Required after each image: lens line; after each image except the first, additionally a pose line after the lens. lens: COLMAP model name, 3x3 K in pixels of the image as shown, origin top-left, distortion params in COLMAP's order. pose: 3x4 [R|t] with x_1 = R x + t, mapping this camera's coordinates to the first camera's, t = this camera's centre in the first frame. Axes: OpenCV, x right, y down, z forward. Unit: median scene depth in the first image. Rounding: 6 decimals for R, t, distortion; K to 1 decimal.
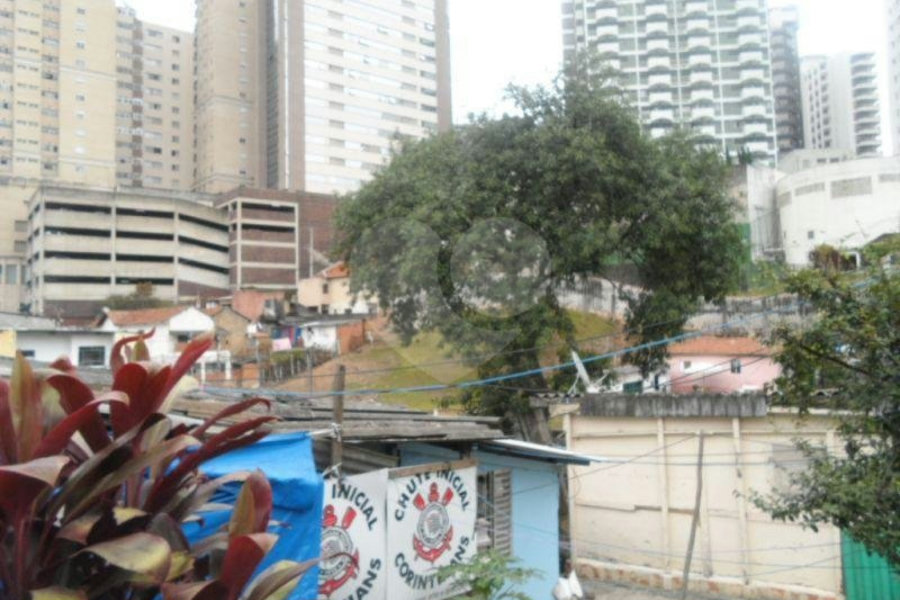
lens RADIAL K [[685.6, 0, 467.1], [0, 685.6, 279.9], [0, 0, 1]] dist [-0.063460, 0.066427]
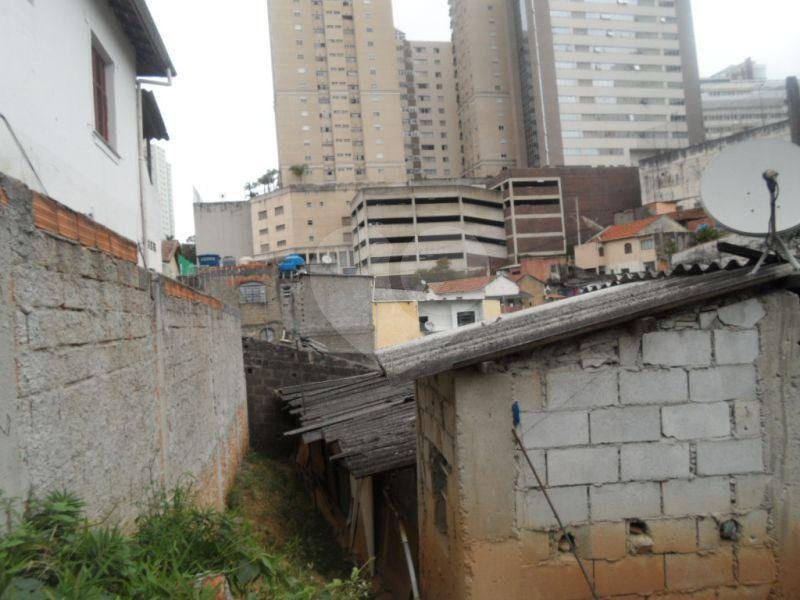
lens RADIAL K [[620.2, 0, 413.6], [0, 620.2, 285.7], [0, 0, 1]] dist [-0.088296, 0.108073]
pose [[0.901912, -0.052444, -0.428723, -0.043892], [0.080852, 0.995555, 0.048307, -0.003756], [0.424284, -0.078232, 0.902143, -0.020630]]
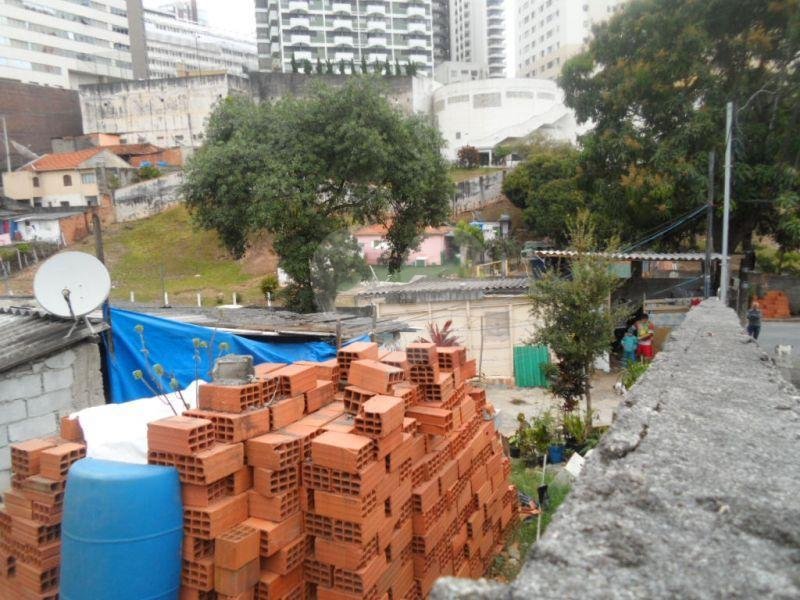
lens RADIAL K [[599.7, 0, 423.1], [0, 599.7, 289.2], [0, 0, 1]] dist [-0.092251, 0.085202]
pose [[0.911213, -0.073527, 0.405320, -0.034623], [-0.013611, 0.978030, 0.208019, -0.015465], [-0.411710, -0.195066, 0.890193, -0.040912]]
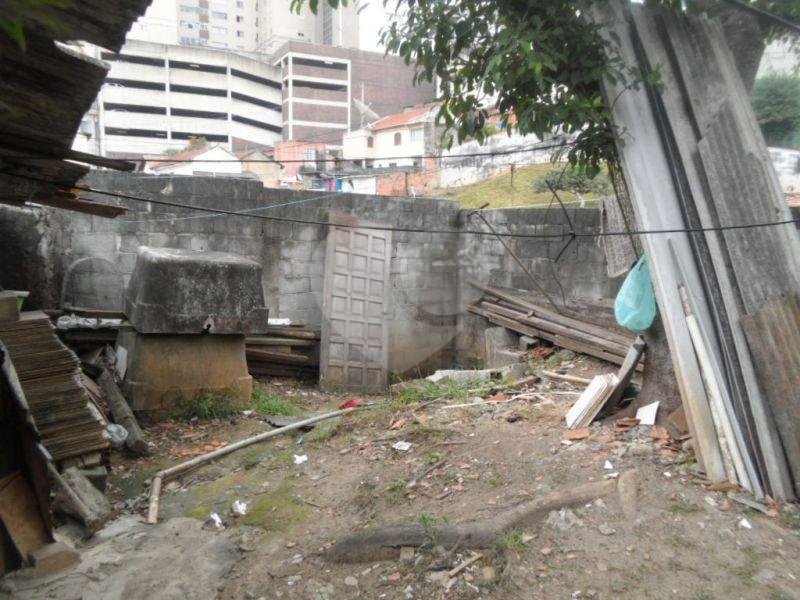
lens RADIAL K [[618.2, 0, 400.0], [0, 618.2, 300.0], [0, 0, 1]] dist [-0.052207, 0.124722]
pose [[0.980453, 0.061804, -0.186796, 0.004712], [-0.020884, 0.976711, 0.213543, 0.033432], [0.195644, -0.205467, 0.958909, 0.112649]]
